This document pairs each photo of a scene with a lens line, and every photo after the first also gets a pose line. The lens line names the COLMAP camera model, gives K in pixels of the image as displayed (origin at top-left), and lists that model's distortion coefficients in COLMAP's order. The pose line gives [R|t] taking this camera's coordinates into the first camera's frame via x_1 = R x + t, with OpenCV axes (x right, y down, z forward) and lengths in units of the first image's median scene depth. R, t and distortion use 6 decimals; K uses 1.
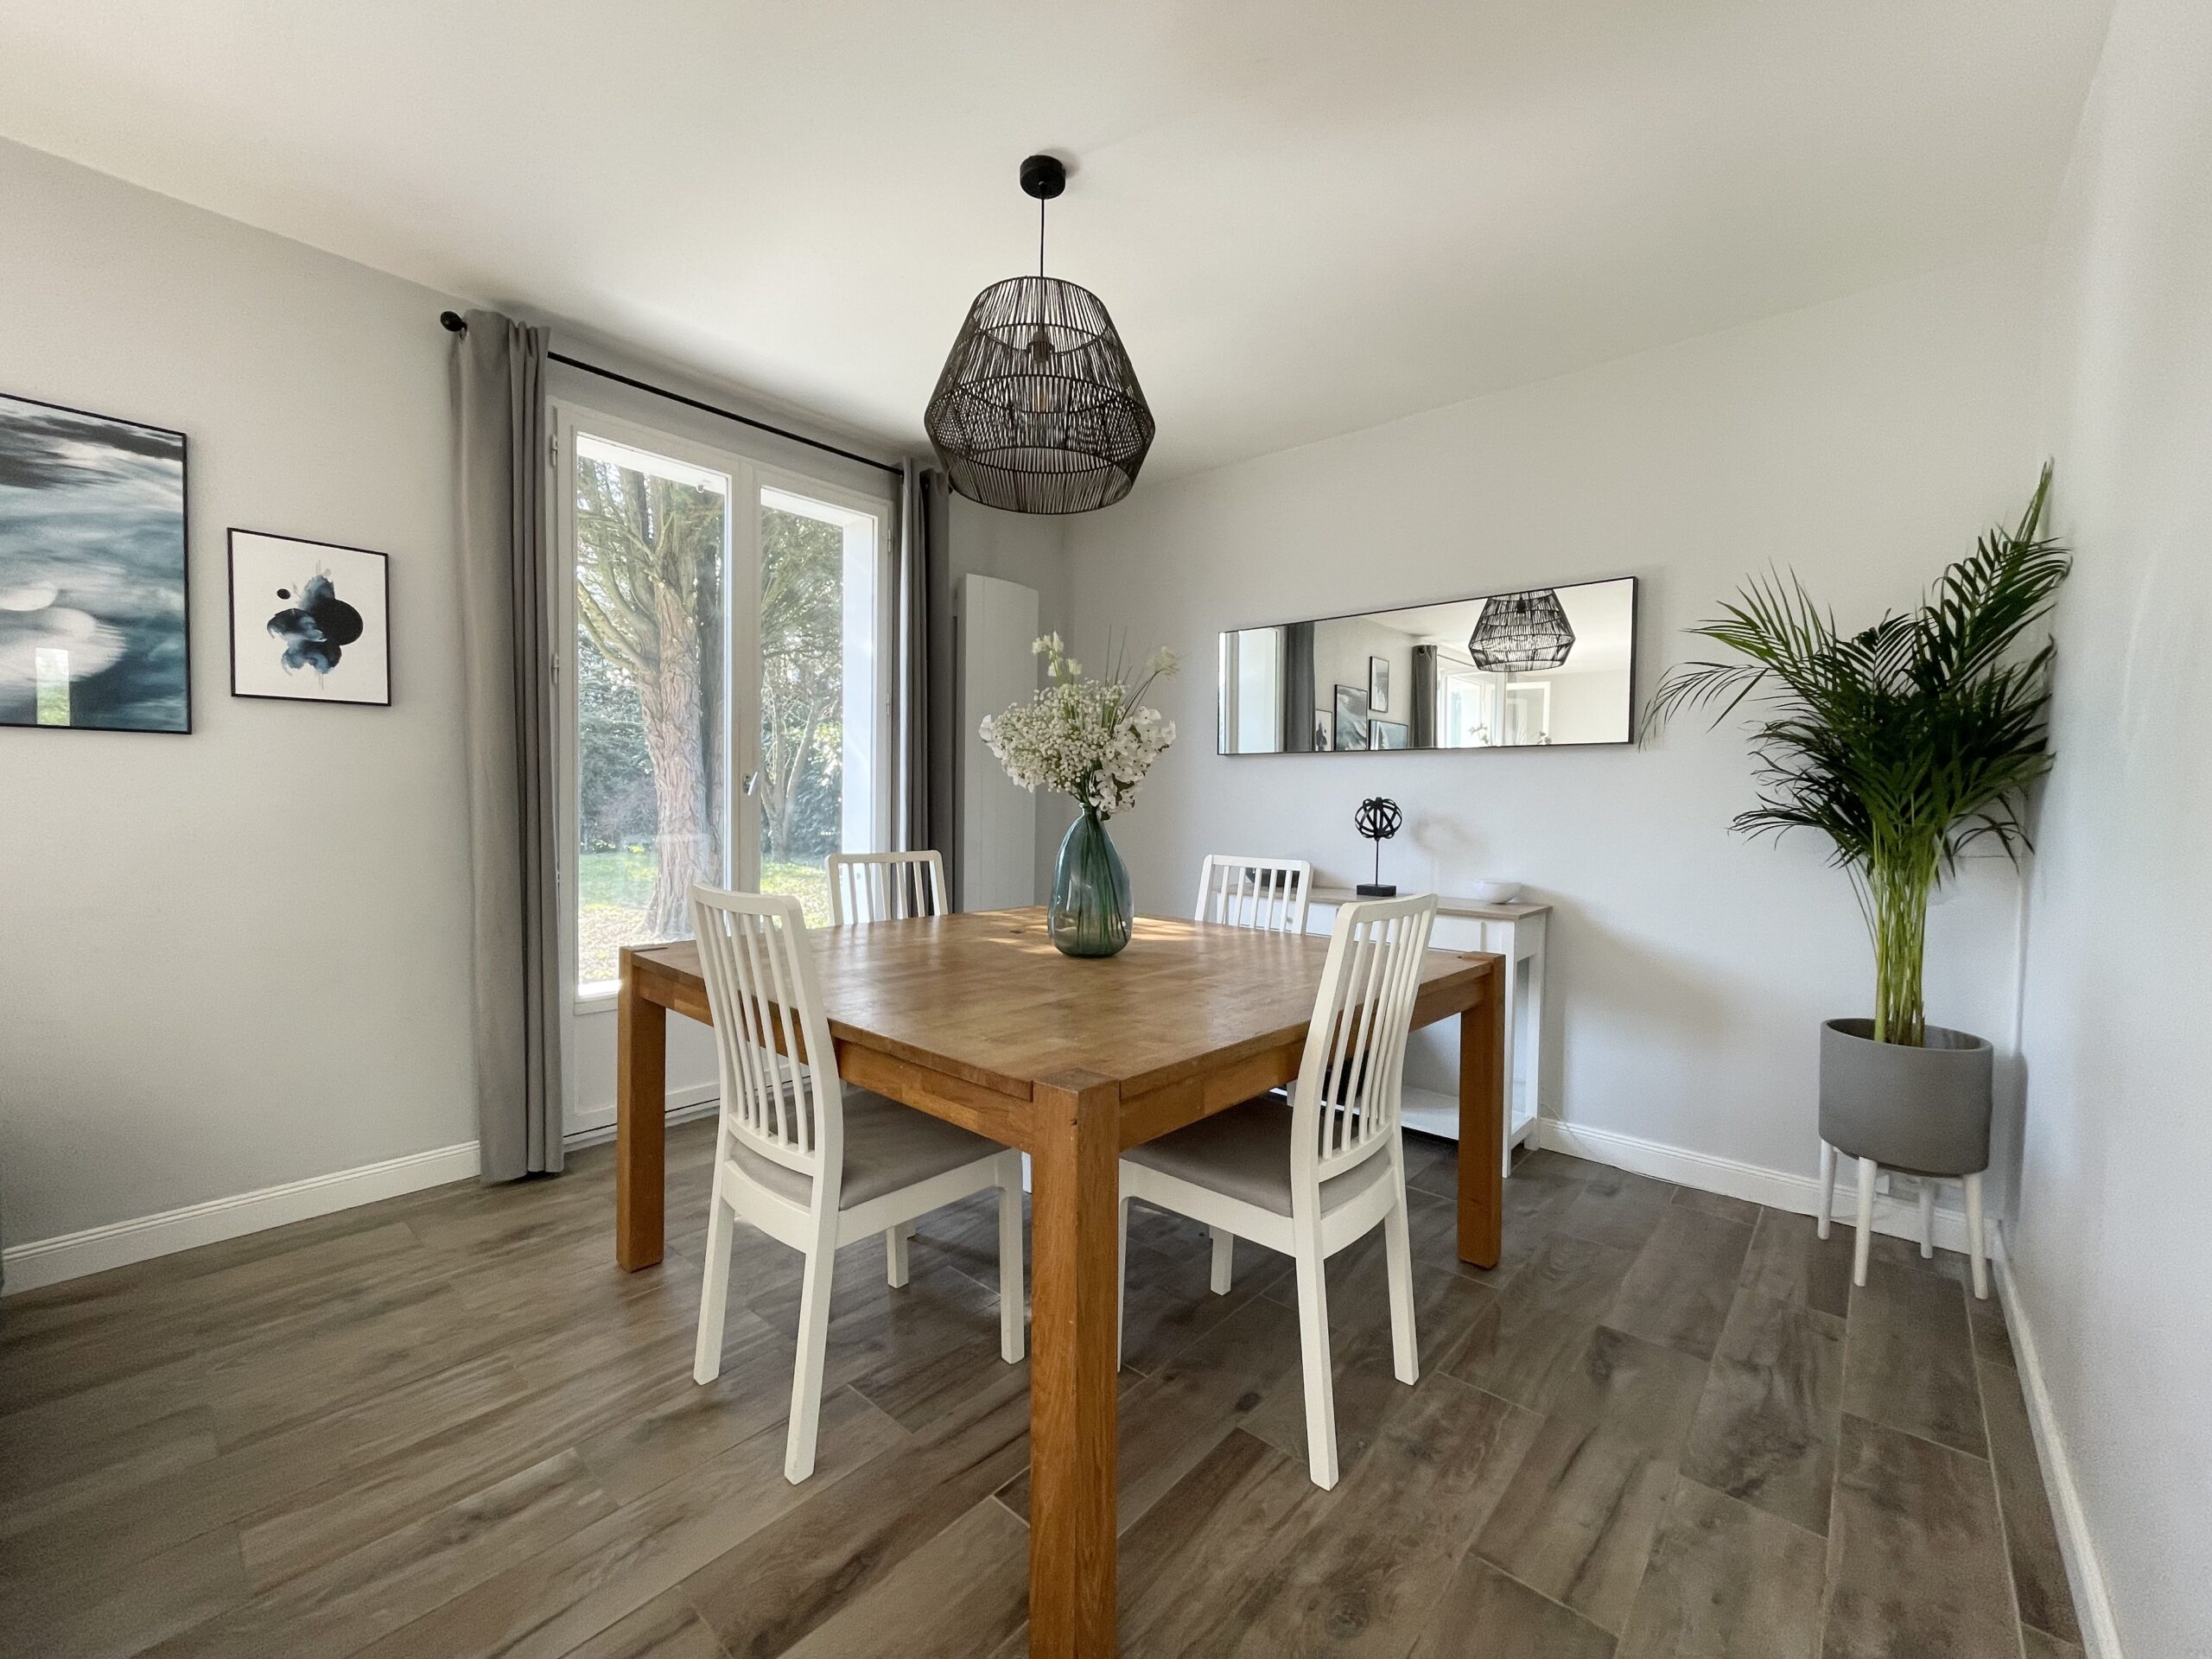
lens RADIAL K [[895.1, 0, 1116.4], [0, 895.1, 823.1], [0, 0, 1]] dist [-0.001454, -0.000082]
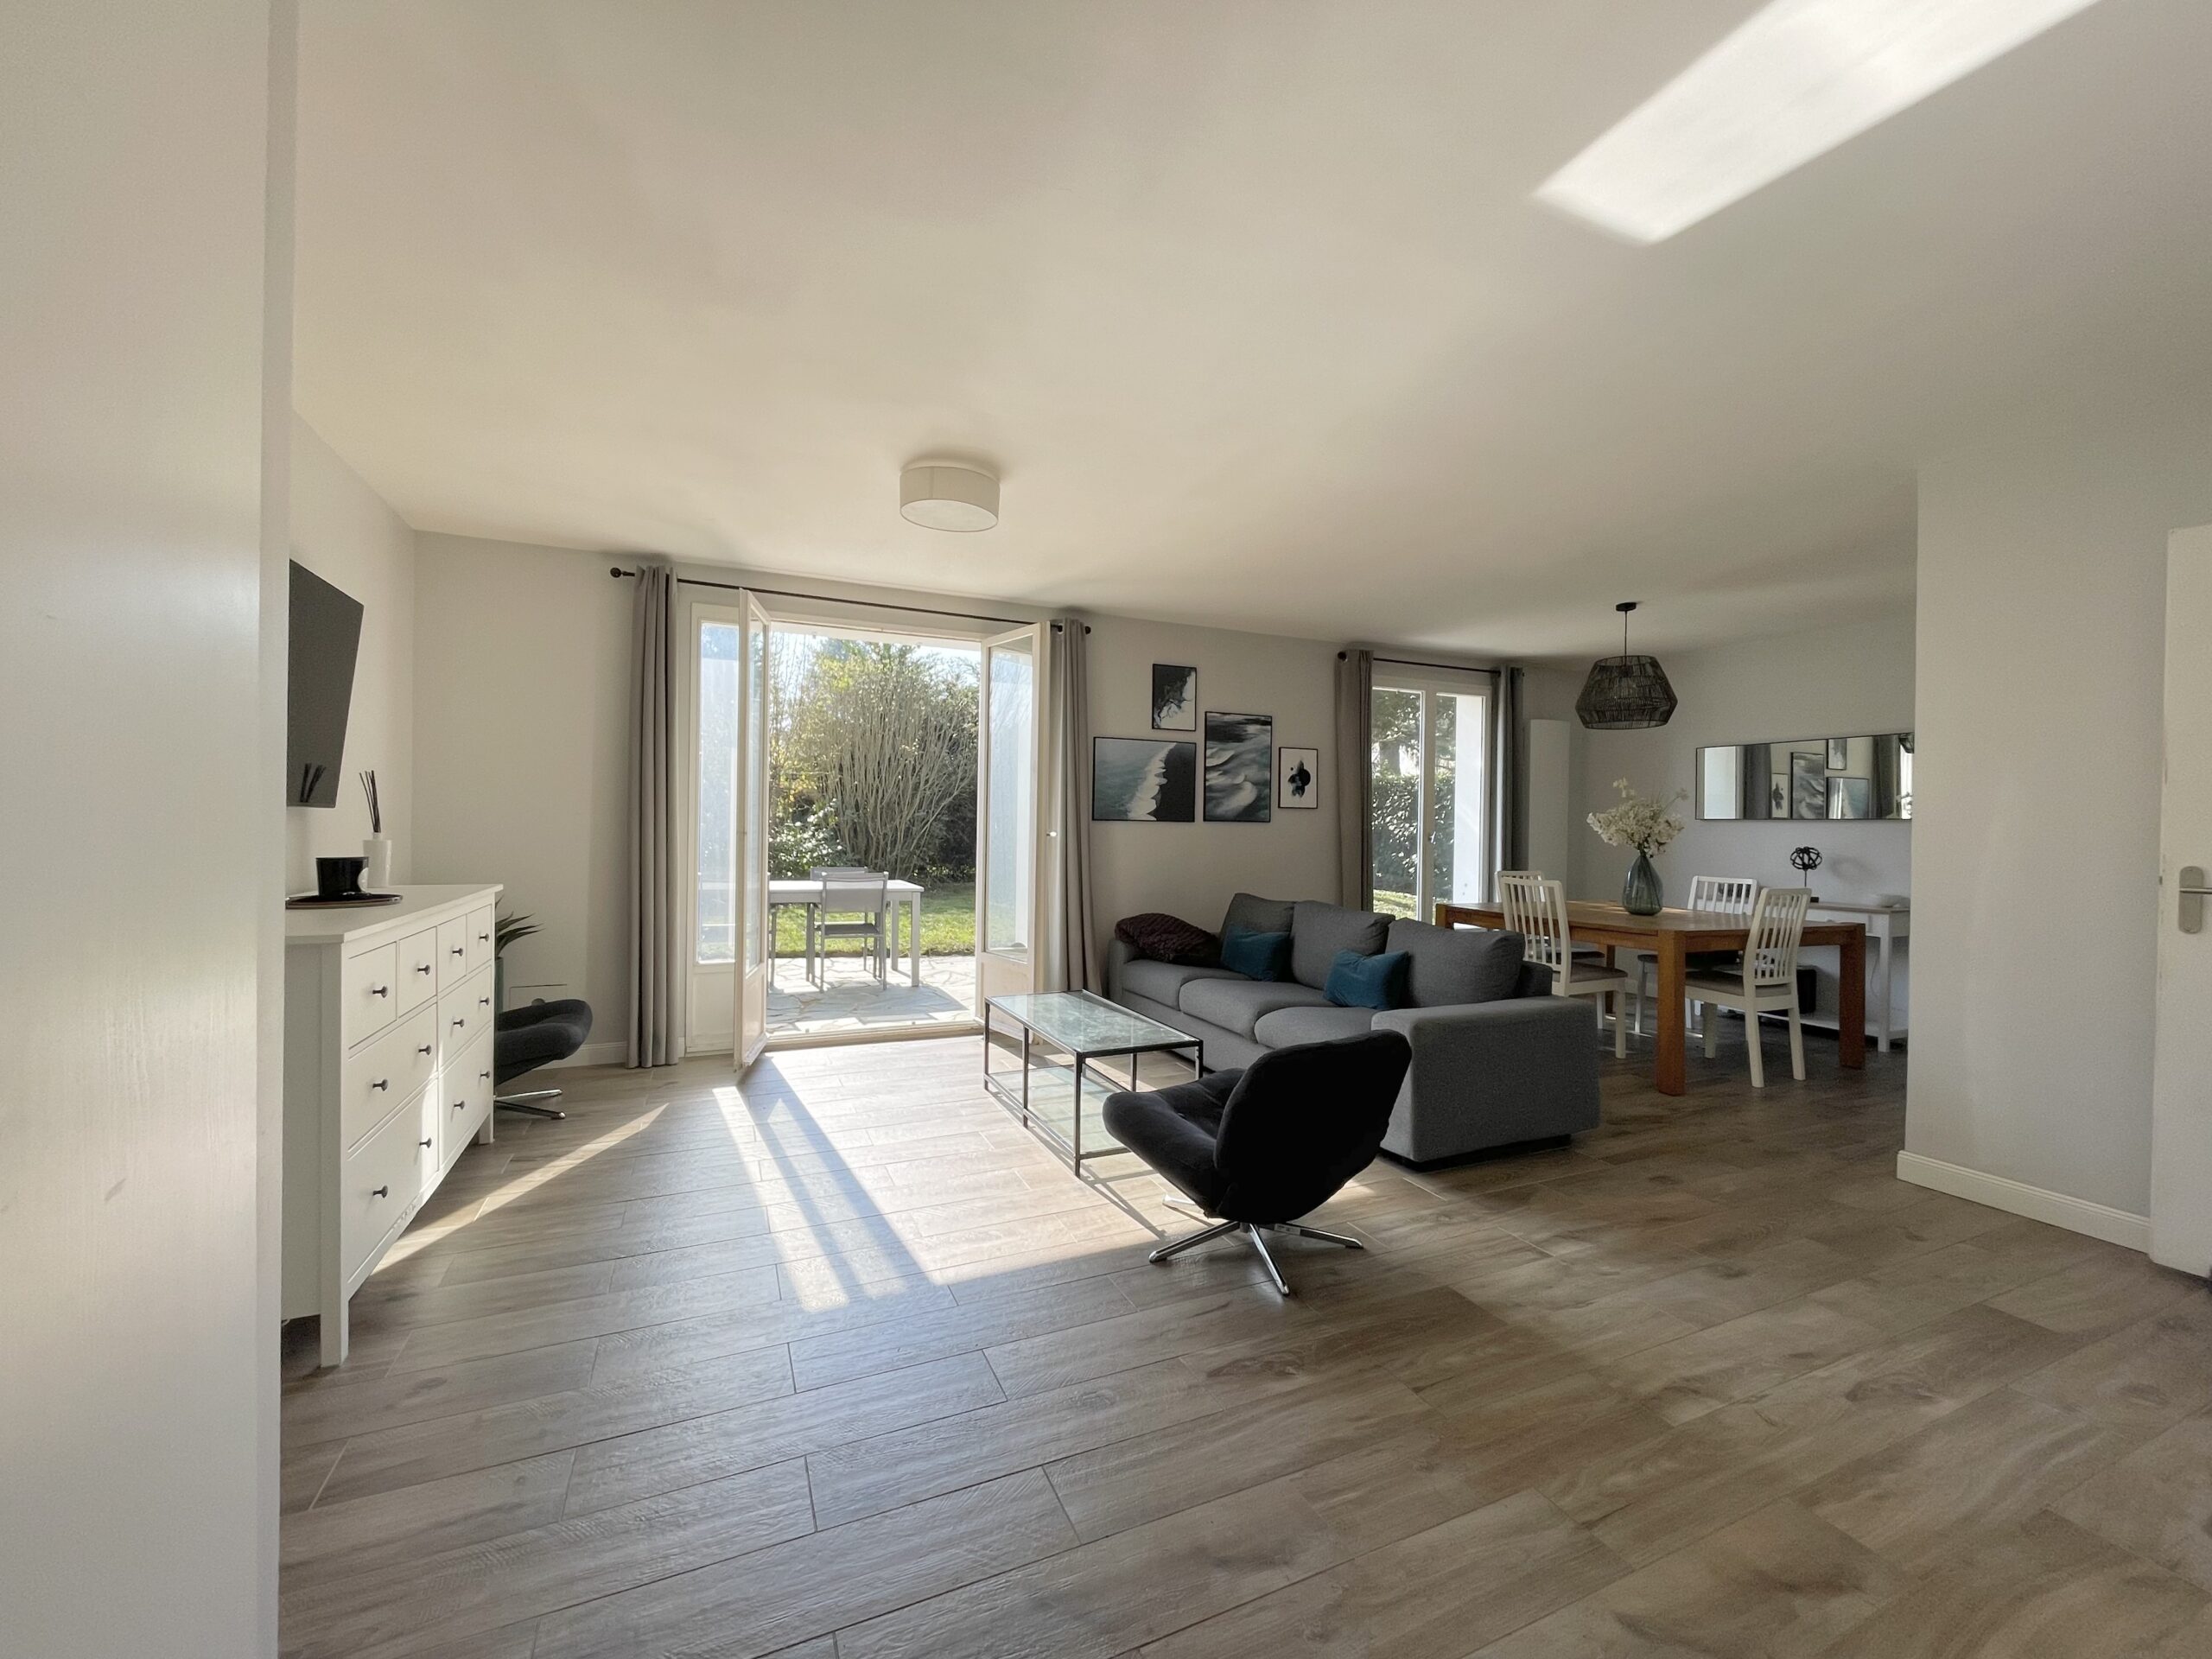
lens RADIAL K [[895.1, 0, 1116.4], [0, 895.1, 823.1], [0, 0, 1]] dist [-0.001454, -0.000082]
pose [[0.909019, -0.001849, -0.416751, -0.297751], [-0.012783, 0.999396, -0.032316, -0.000975], [0.416559, 0.034703, 0.908446, -1.676134]]
